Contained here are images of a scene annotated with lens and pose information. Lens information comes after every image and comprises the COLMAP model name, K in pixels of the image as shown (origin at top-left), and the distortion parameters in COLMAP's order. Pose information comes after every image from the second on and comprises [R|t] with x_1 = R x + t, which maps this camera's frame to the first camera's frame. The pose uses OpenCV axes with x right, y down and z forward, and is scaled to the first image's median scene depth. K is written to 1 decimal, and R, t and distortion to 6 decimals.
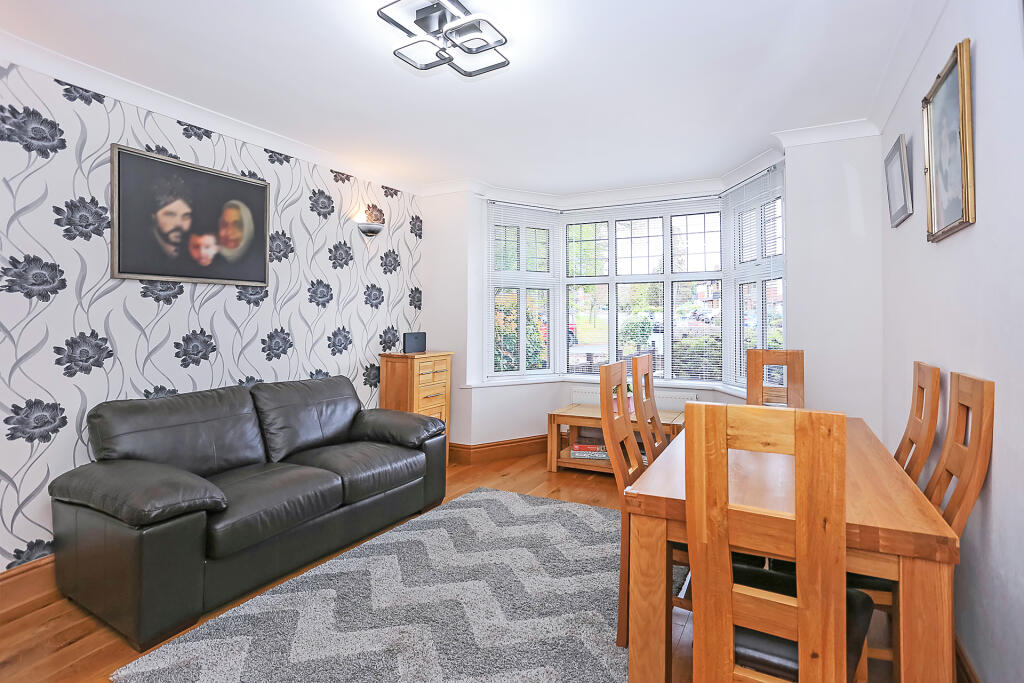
lens RADIAL K [[506.3, 0, 530.0], [0, 506.3, 320.6], [0, 0, 1]] dist [0.001050, 0.000457]
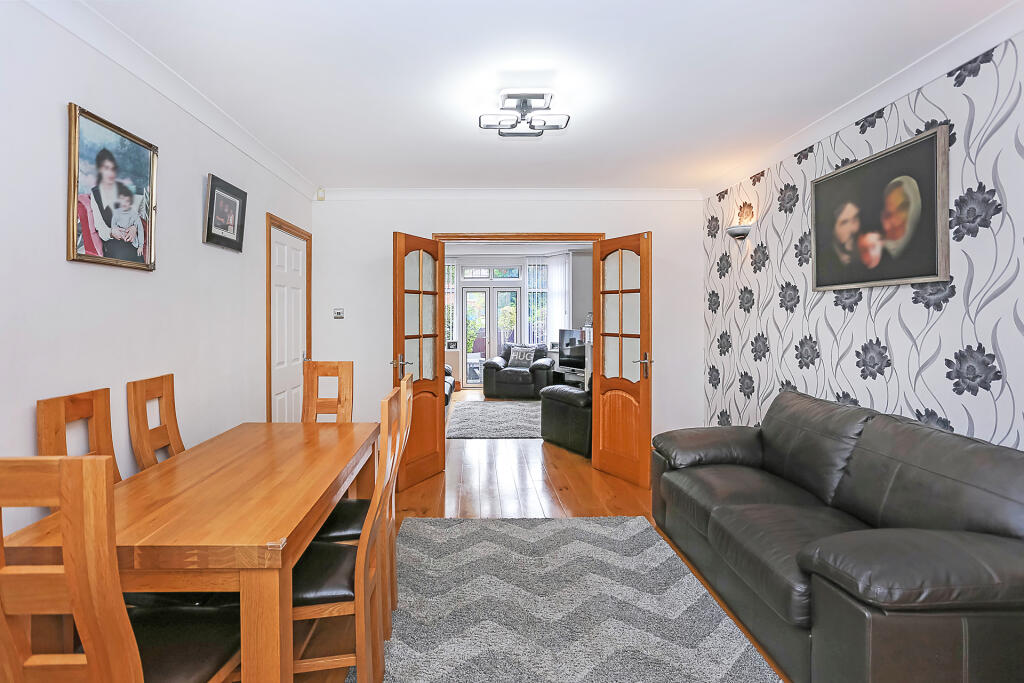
lens RADIAL K [[506.3, 0, 530.0], [0, 506.3, 320.6], [0, 0, 1]] dist [0.001050, 0.000457]
pose [[-0.856824, 0.008903, -0.515532, 0.328666], [0.003392, 0.999927, 0.011632, -0.027261], [0.515597, 0.008218, -0.856792, 1.450306]]
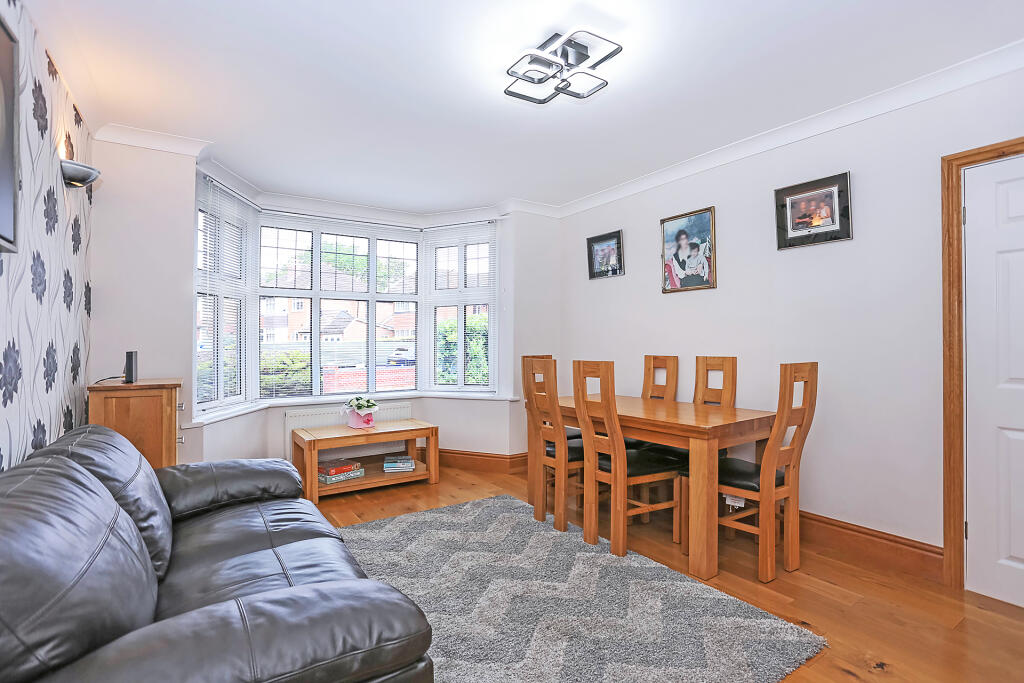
lens RADIAL K [[498.9, 0, 511.9], [0, 498.9, 339.4], [0, 0, 1]] dist [-0.001112, 0.000168]
pose [[0.495230, 0.003168, 0.868756, -0.786768], [0.012140, 0.999870, -0.010566, 0.030697], [-0.868677, 0.015779, 0.495127, 0.377139]]
